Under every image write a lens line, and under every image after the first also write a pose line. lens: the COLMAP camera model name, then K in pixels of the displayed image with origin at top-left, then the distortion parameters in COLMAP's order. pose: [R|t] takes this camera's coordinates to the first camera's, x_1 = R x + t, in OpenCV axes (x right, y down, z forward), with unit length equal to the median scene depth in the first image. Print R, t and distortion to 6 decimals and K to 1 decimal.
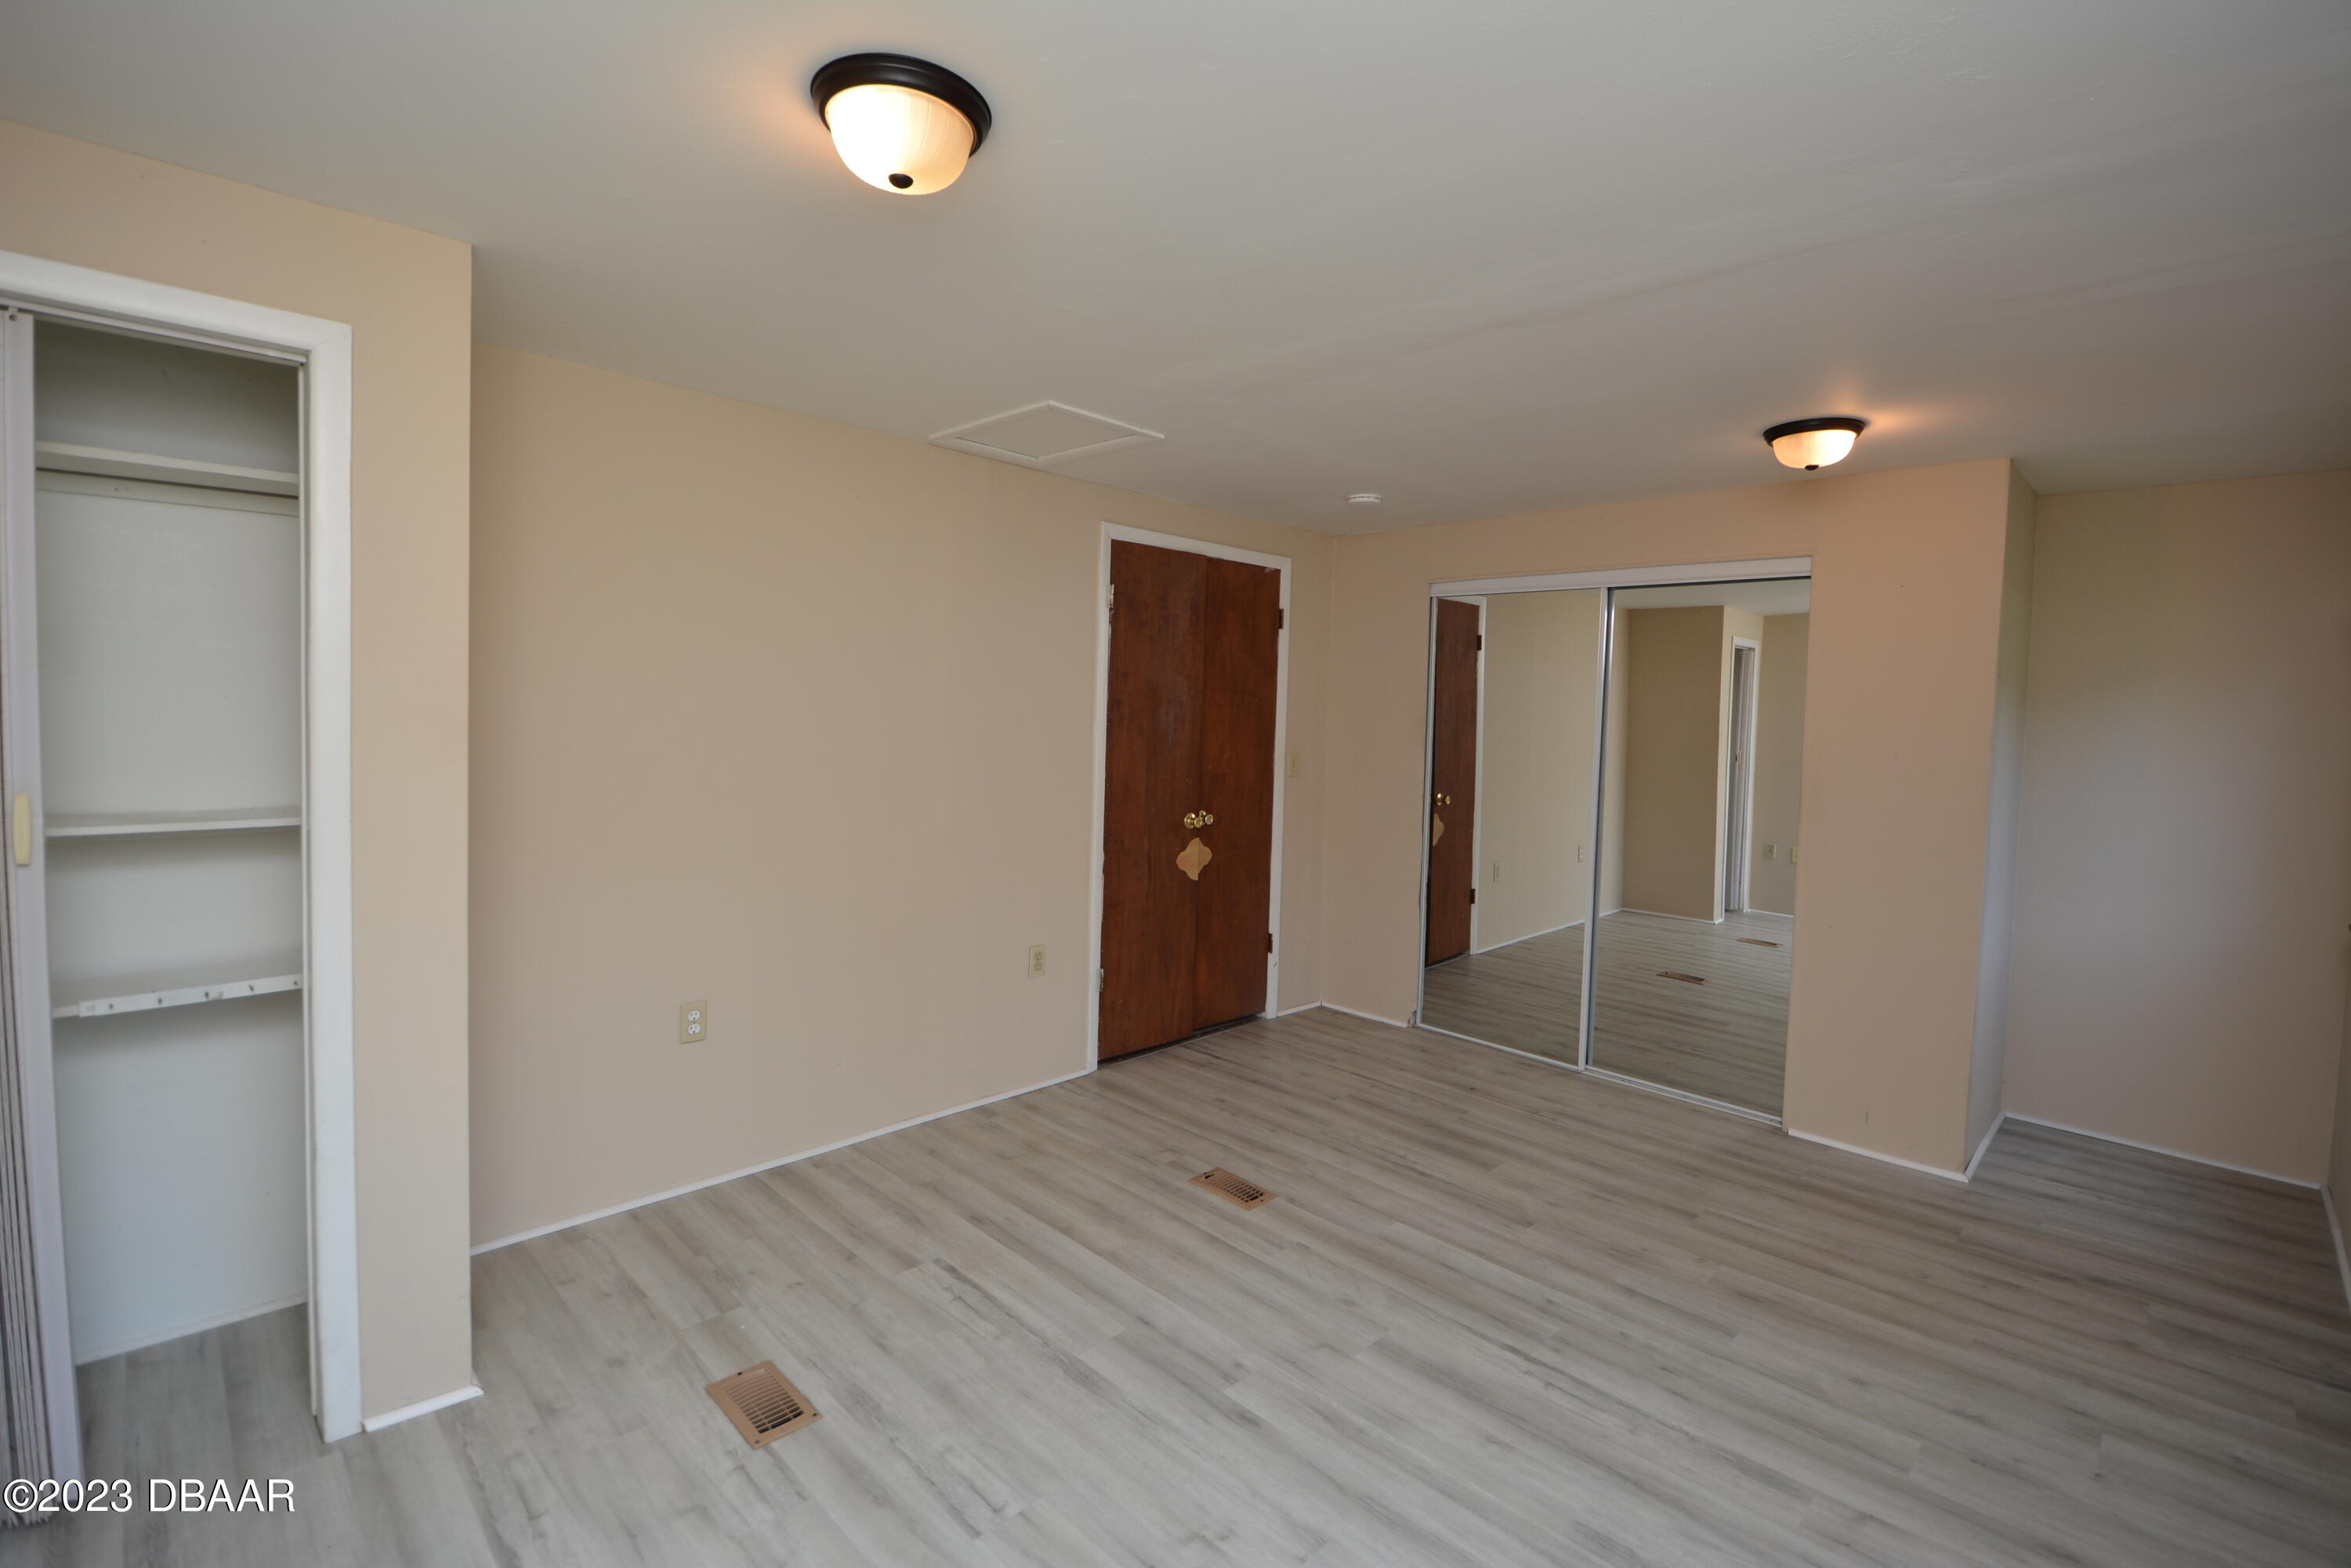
lens RADIAL K [[1033.6, 0, 1172.1], [0, 1033.6, 744.7], [0, 0, 1]] dist [0.007690, -0.018142]
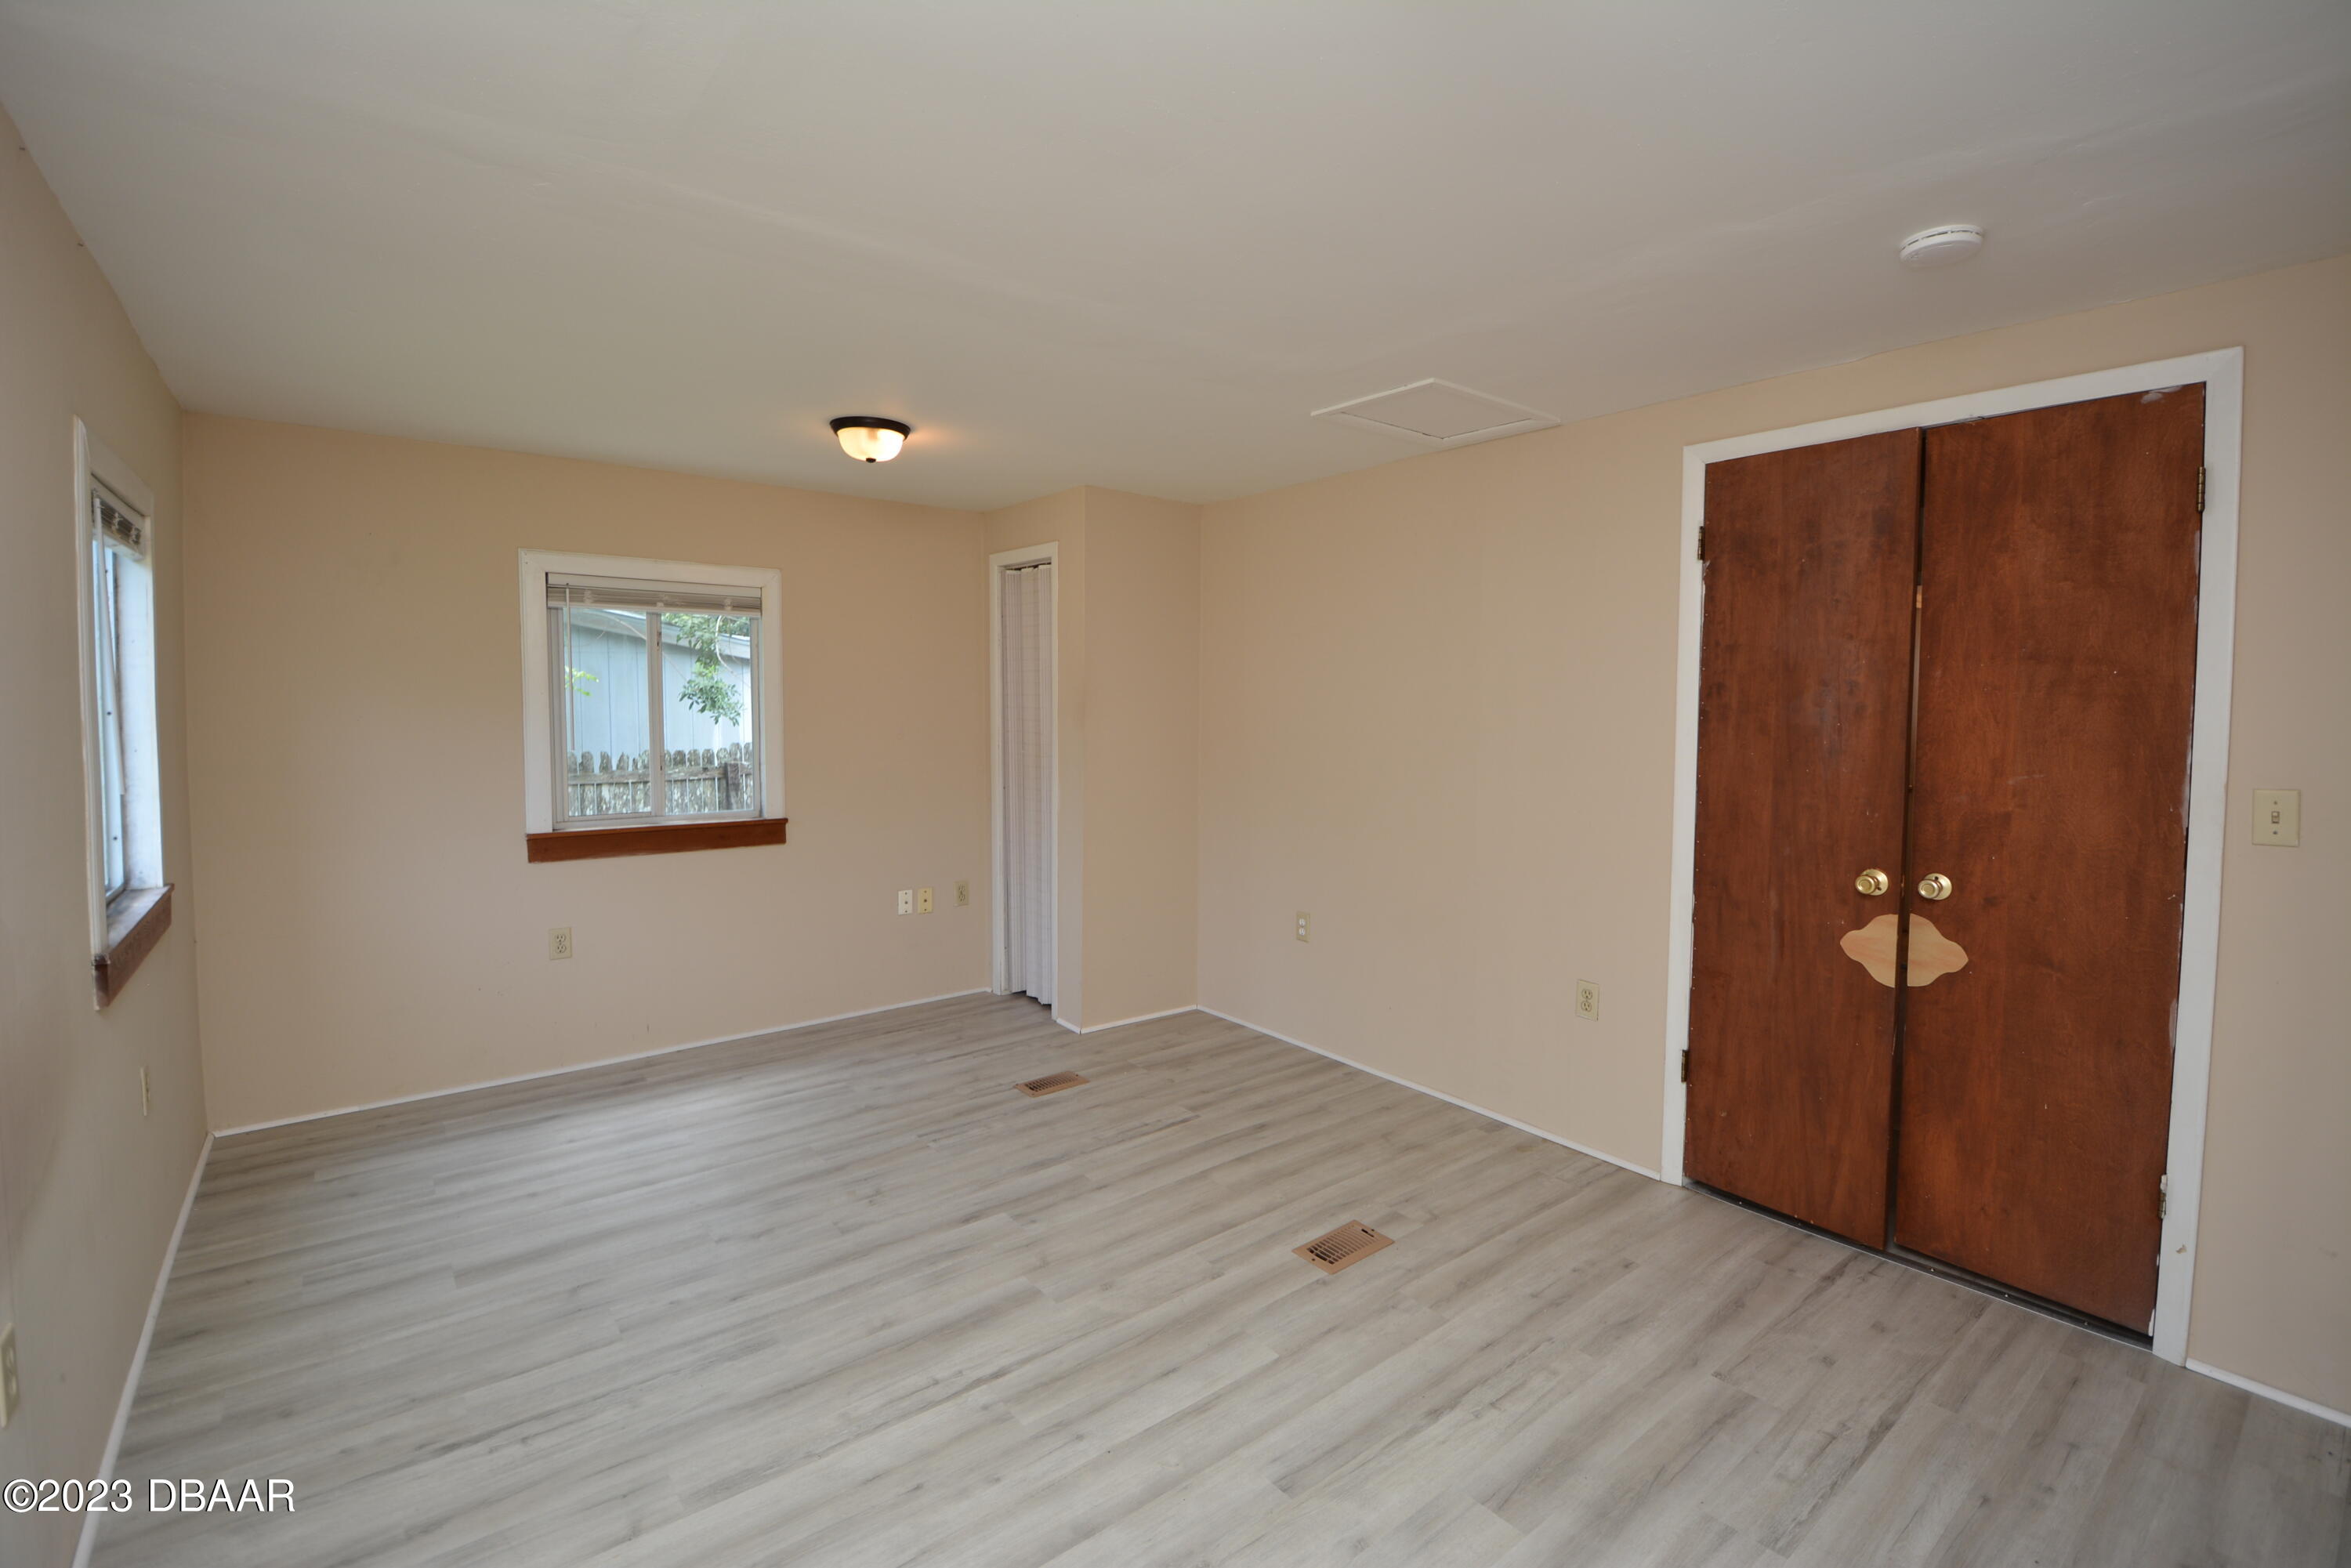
lens RADIAL K [[1033.6, 0, 1172.7], [0, 1033.6, 750.0], [0, 0, 1]] dist [0.007690, -0.018142]
pose [[-0.108783, 0.017239, -0.993916, 1.018306], [-0.045709, 0.998705, 0.022325, 0.004298], [0.993014, 0.047860, -0.107854, 1.028086]]
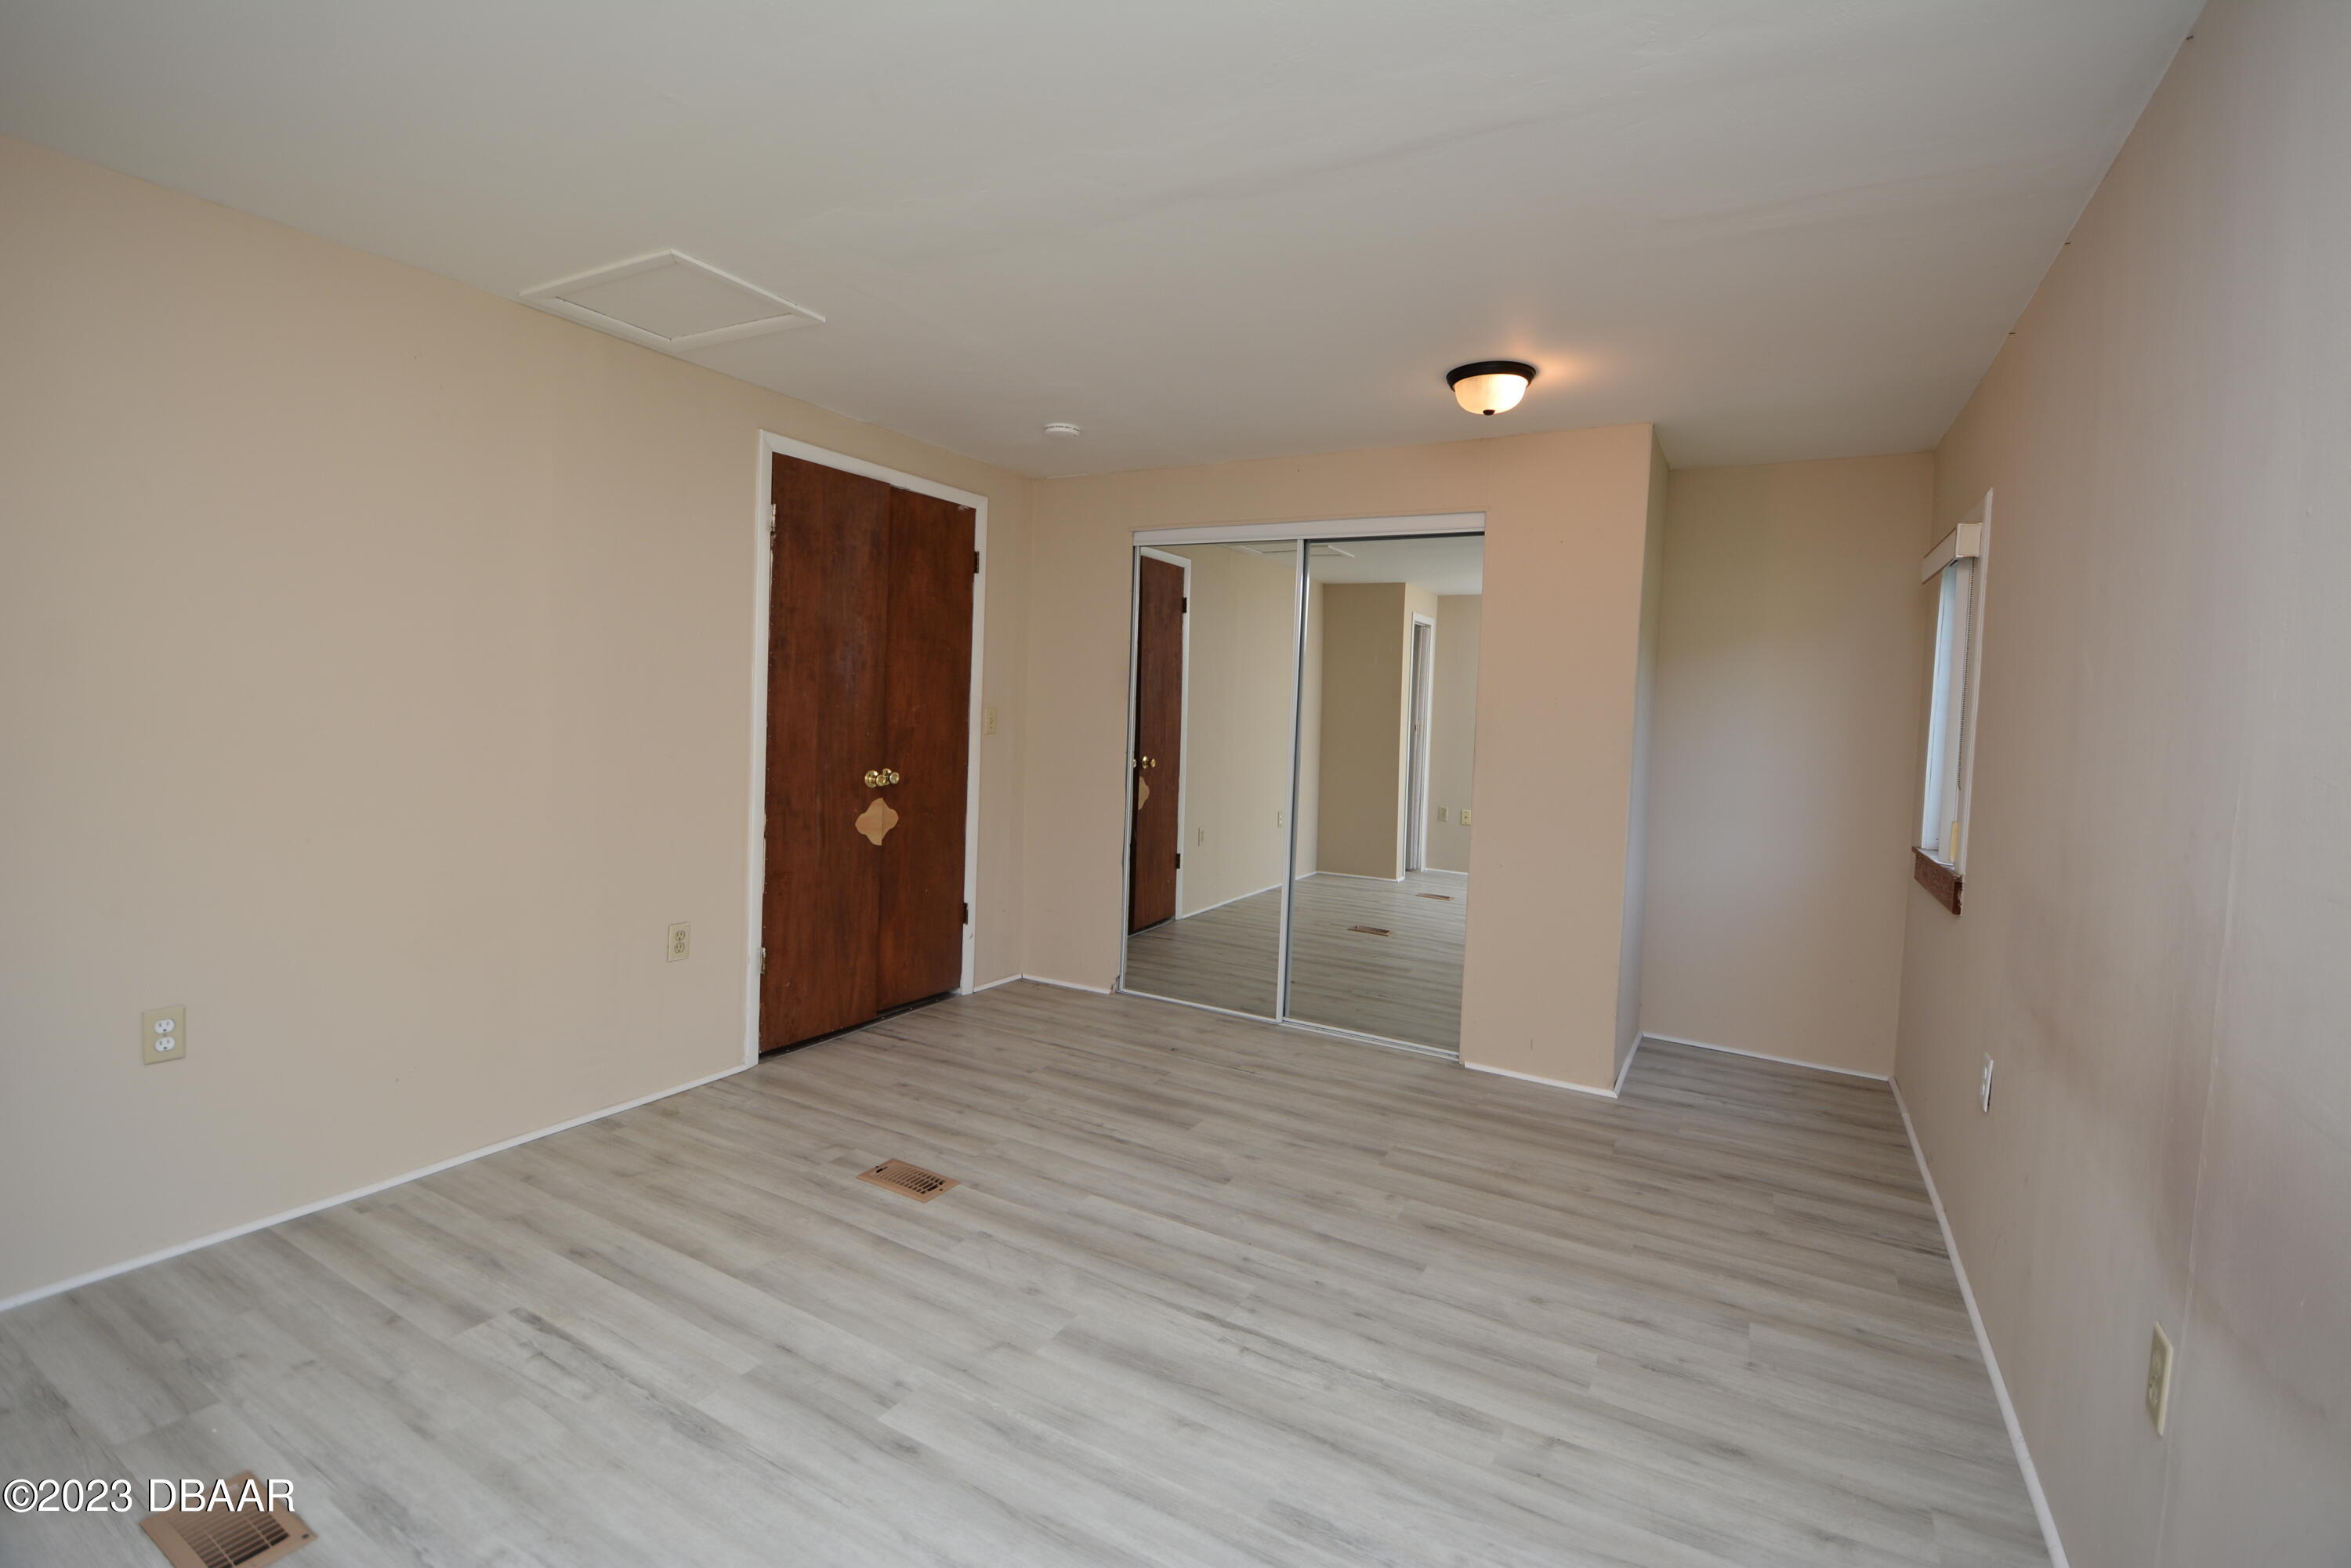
lens RADIAL K [[1033.6, 0, 1172.7], [0, 1033.6, 742.1], [0, 0, 1]] dist [0.007690, -0.018142]
pose [[0.963207, -0.002166, 0.268751, 0.043817], [0.000019, 0.999968, 0.007993, 0.053818], [-0.268760, -0.007694, 0.963177, 0.102441]]
